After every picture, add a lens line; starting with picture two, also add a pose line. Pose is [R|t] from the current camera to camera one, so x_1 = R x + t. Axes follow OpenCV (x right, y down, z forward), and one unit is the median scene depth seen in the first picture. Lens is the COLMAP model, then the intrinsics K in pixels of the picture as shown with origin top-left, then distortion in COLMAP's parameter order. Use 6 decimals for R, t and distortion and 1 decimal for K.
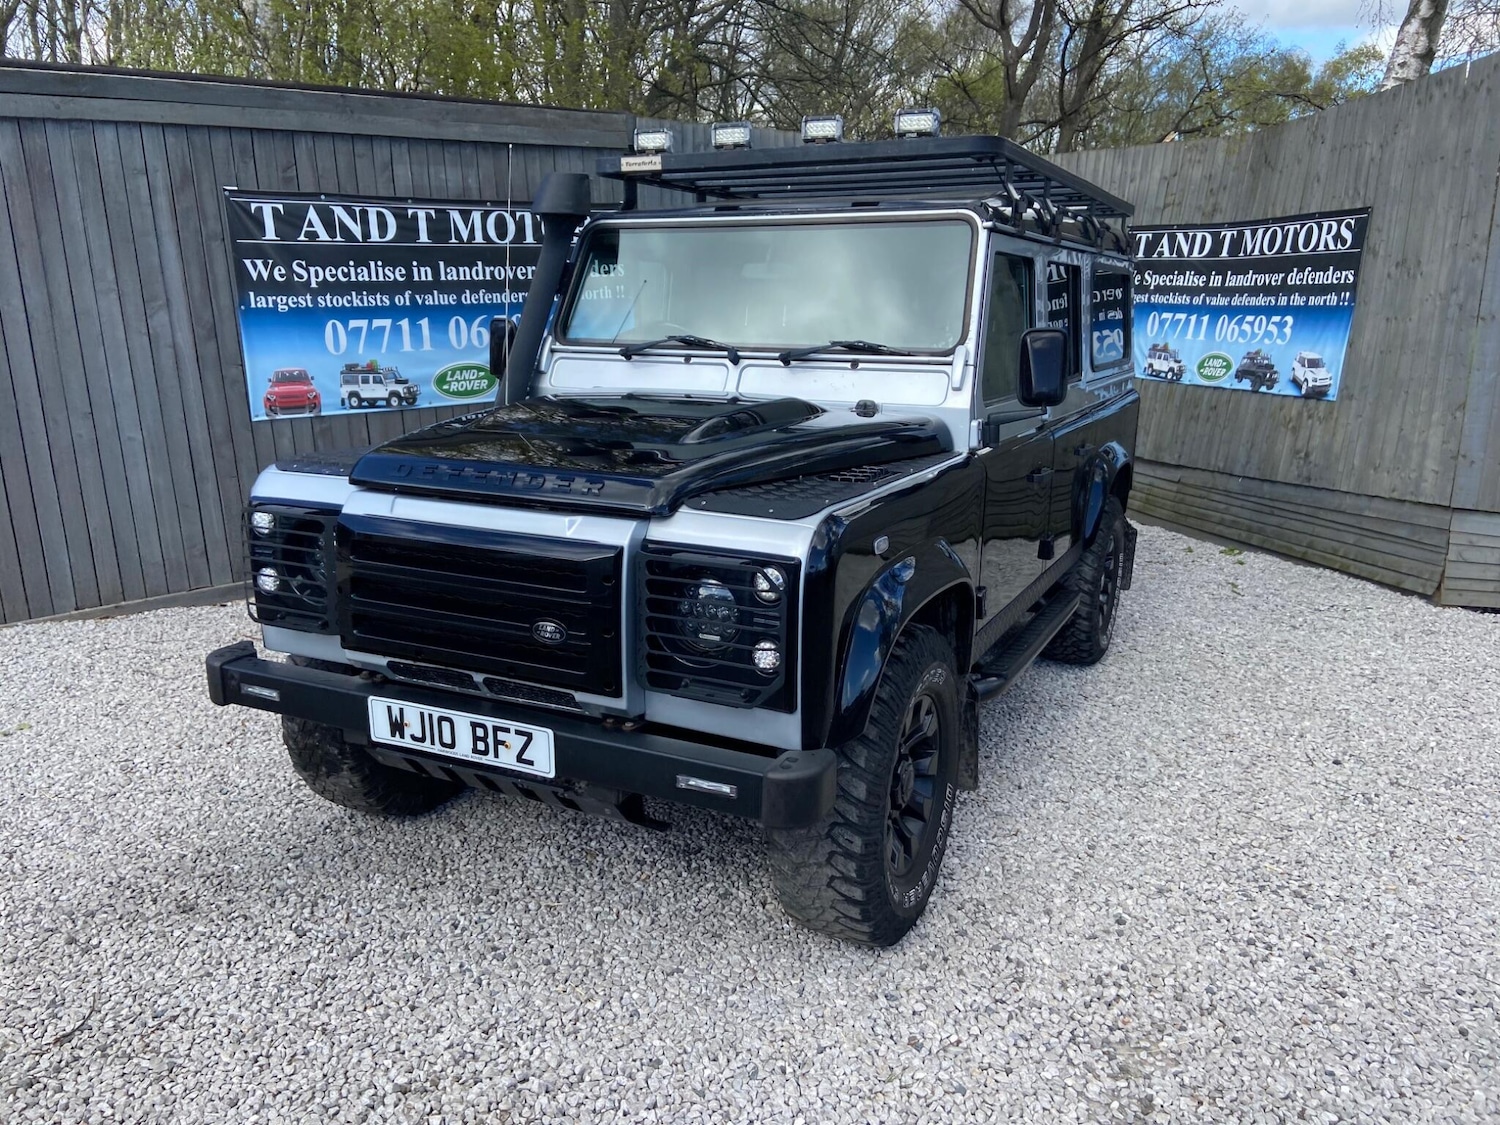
lens RADIAL K [[1117.7, 0, 730.1], [0, 1117.7, 561.6], [0, 0, 1]] dist [0.135436, -0.170127]
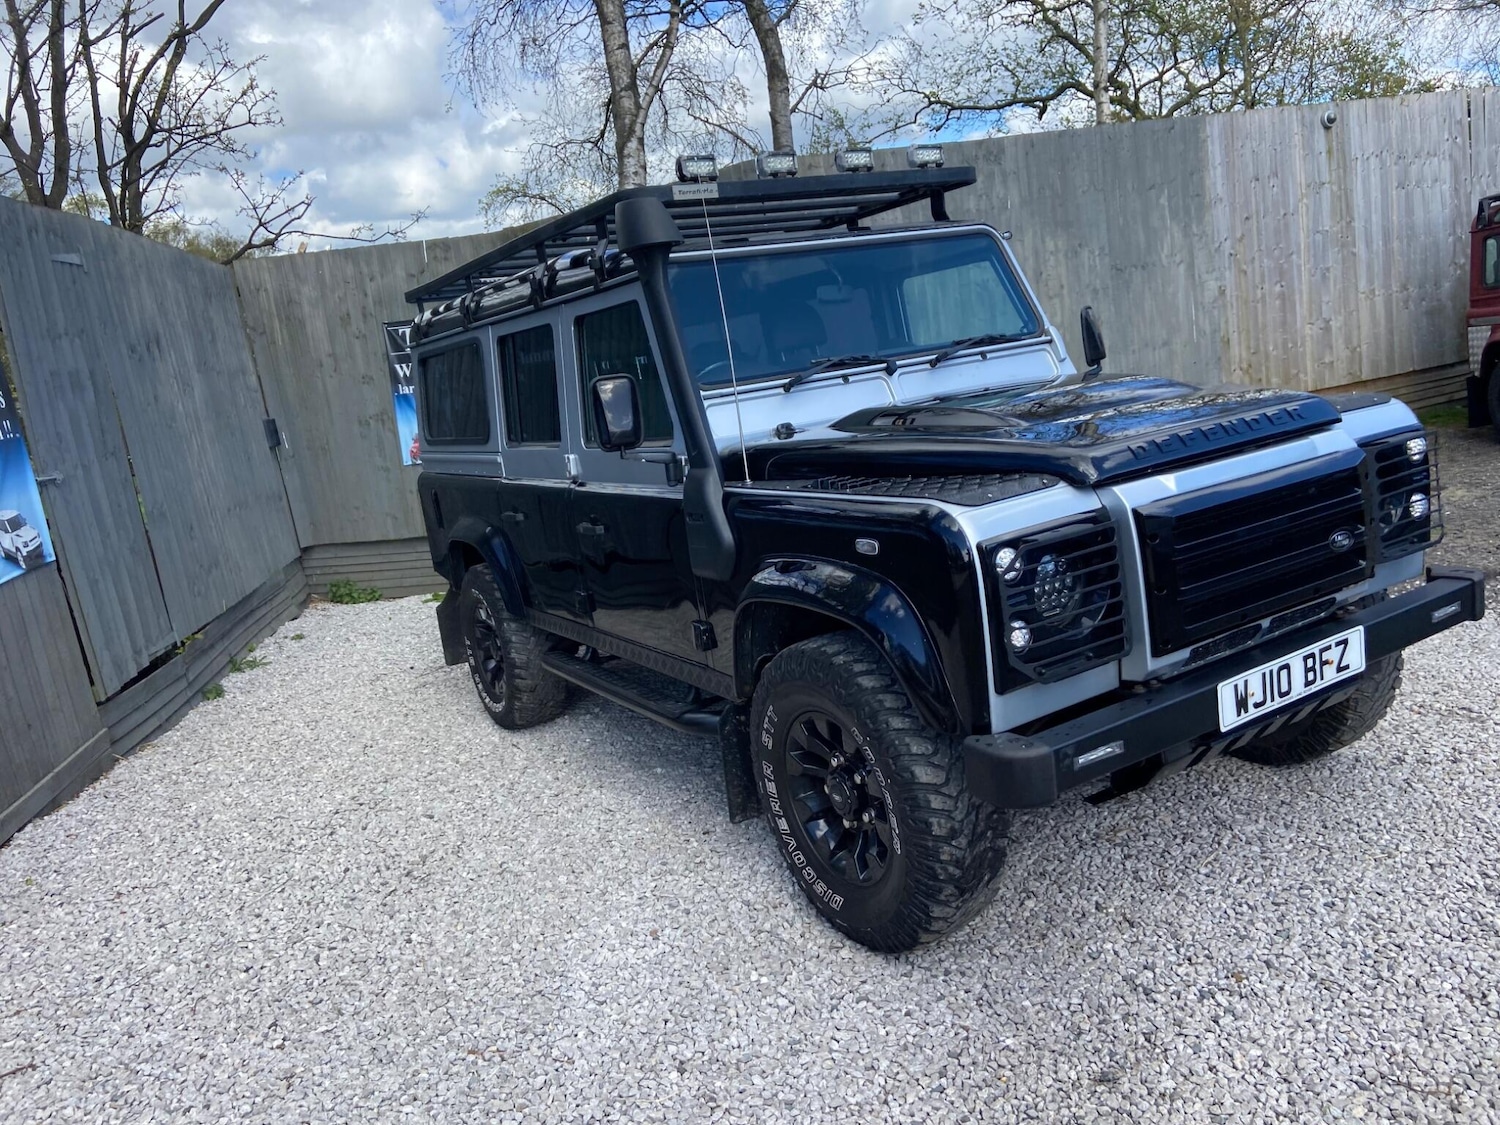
lens RADIAL K [[1122.4, 0, 743.9], [0, 1122.4, 564.3], [0, 0, 1]] dist [0.127793, -0.154252]
pose [[0.527706, -0.234455, 0.816430, -0.798276], [0.327663, 0.942951, 0.059000, -0.099051], [-0.783686, 0.236379, 0.574423, 0.468427]]
